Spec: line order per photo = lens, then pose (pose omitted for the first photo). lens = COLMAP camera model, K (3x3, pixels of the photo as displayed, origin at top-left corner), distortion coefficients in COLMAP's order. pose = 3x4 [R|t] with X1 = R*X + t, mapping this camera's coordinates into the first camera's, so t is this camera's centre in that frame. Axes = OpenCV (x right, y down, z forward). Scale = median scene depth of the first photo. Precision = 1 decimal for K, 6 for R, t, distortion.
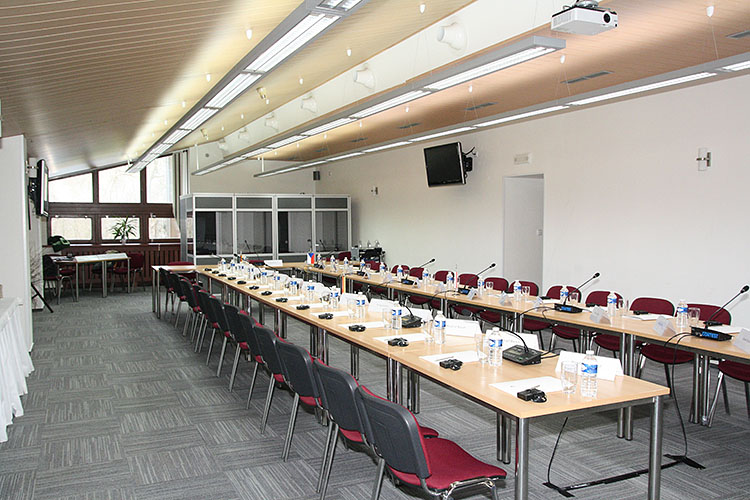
lens RADIAL K [[652.5, 0, 371.6], [0, 652.5, 250.8], [0, 0, 1]] dist [-0.067029, 0.014348]
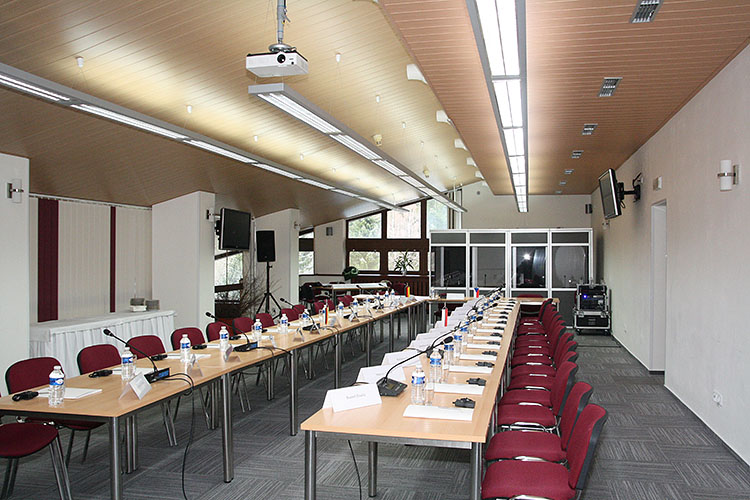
lens RADIAL K [[652.5, 0, 376.1], [0, 652.5, 253.9], [0, 0, 1]] dist [-0.067029, 0.014348]
pose [[0.787573, 0.005187, -0.616199, 0.282973], [-0.034737, 0.998748, -0.035990, -0.004841], [0.615241, 0.049750, 0.786768, 0.074173]]
